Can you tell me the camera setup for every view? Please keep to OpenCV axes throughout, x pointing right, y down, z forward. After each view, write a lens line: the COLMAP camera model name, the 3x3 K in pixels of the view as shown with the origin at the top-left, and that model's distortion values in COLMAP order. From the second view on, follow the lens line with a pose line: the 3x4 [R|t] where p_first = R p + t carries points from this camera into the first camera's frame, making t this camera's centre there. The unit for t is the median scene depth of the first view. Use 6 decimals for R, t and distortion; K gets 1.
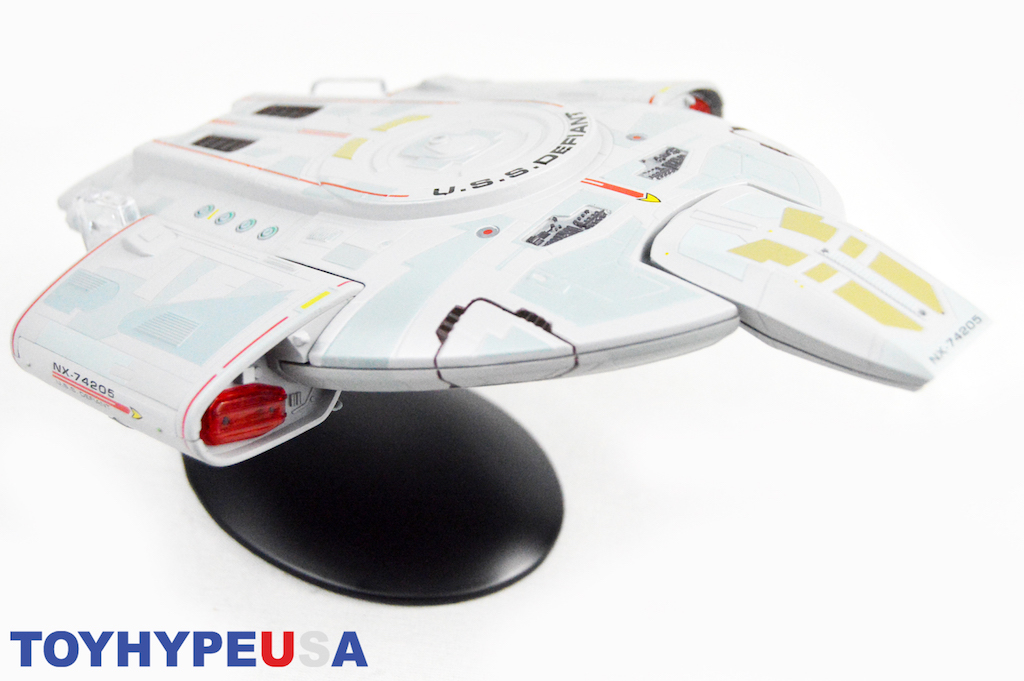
lens RADIAL K [[1797.4, 0, 512.0], [0, 1797.4, 340.5], [0, 0, 1]] dist [-0.039626, -0.042398]
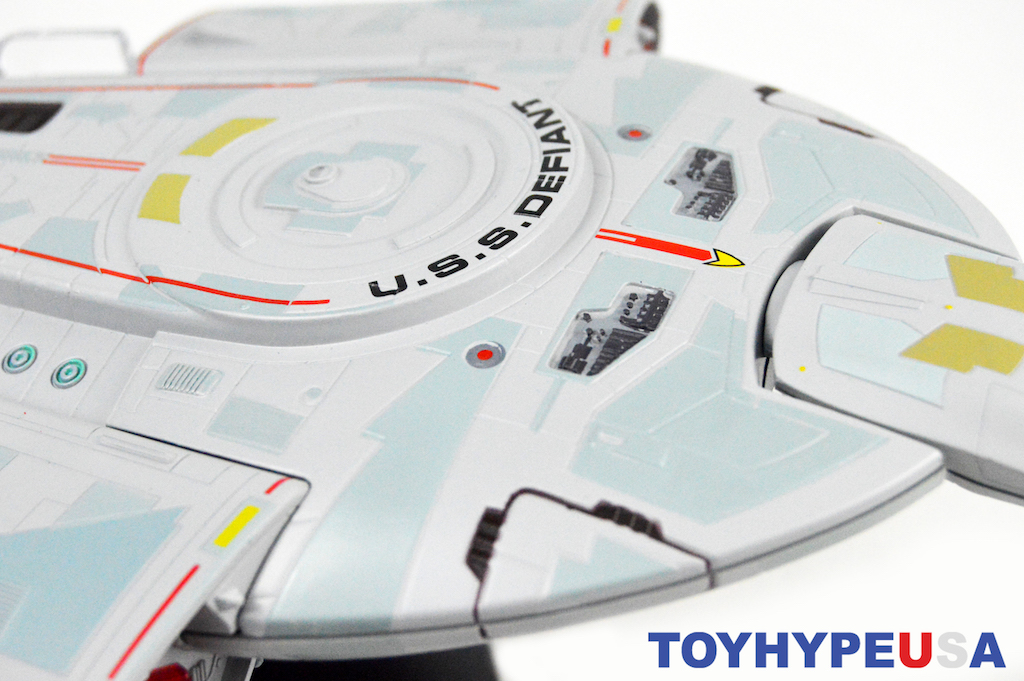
lens RADIAL K [[2240.8, 0, 513.4], [0, 2240.8, 363.2], [0, 0, 1]] dist [-0.017247, -0.376385]
pose [[0.961782, -0.142183, 0.234009, -0.180684], [0.112282, 0.984250, 0.136546, -0.159361], [-0.249738, -0.105053, 0.962598, 0.275729]]
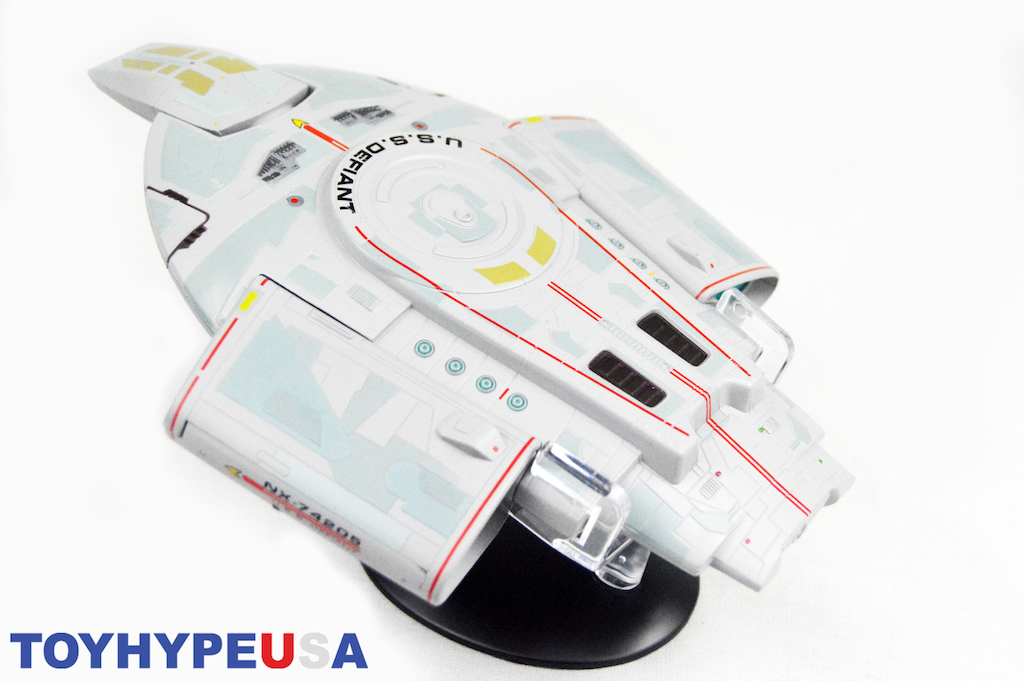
lens RADIAL K [[1642.7, 0, 514.5], [0, 1642.7, 311.4], [0, 0, 1]] dist [0.008956, -0.045688]
pose [[-0.995957, -0.031039, -0.084293, 0.016112], [-0.089821, 0.333976, 0.938292, -1.207899], [-0.000972, 0.942070, -0.335414, 1.561134]]
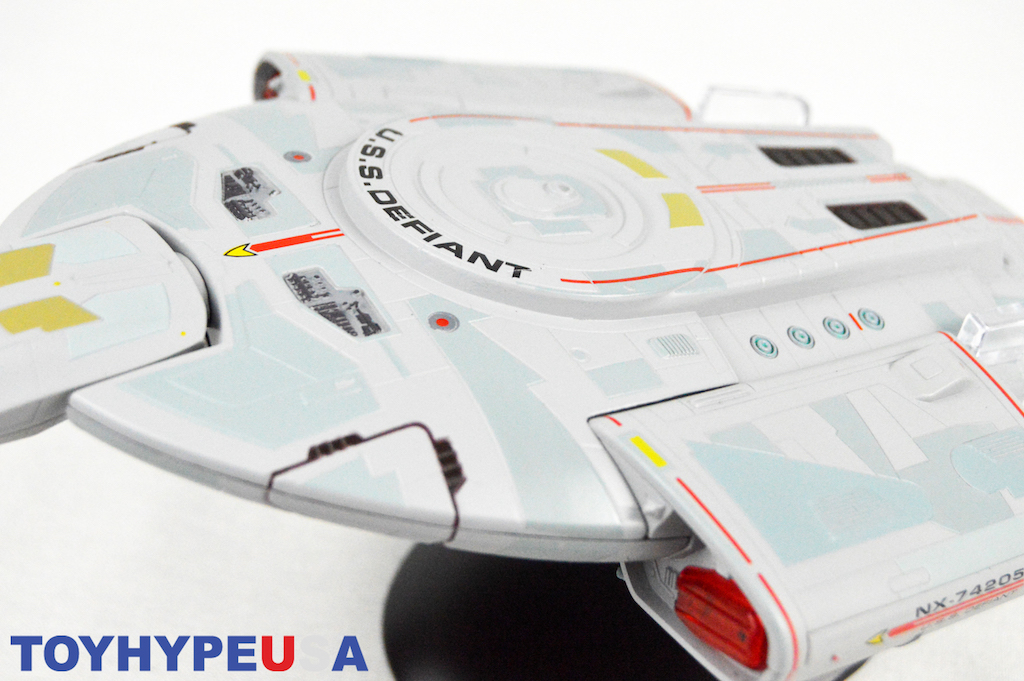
lens RADIAL K [[2070.5, 0, 512.0], [0, 2070.5, 340.5], [0, 0, 1]] dist [-0.048105, -0.216564]
pose [[-0.378619, 0.547719, -0.746091, 0.707408], [-0.541745, 0.522445, 0.658456, -0.698319], [0.750440, 0.653495, 0.098916, 1.036747]]
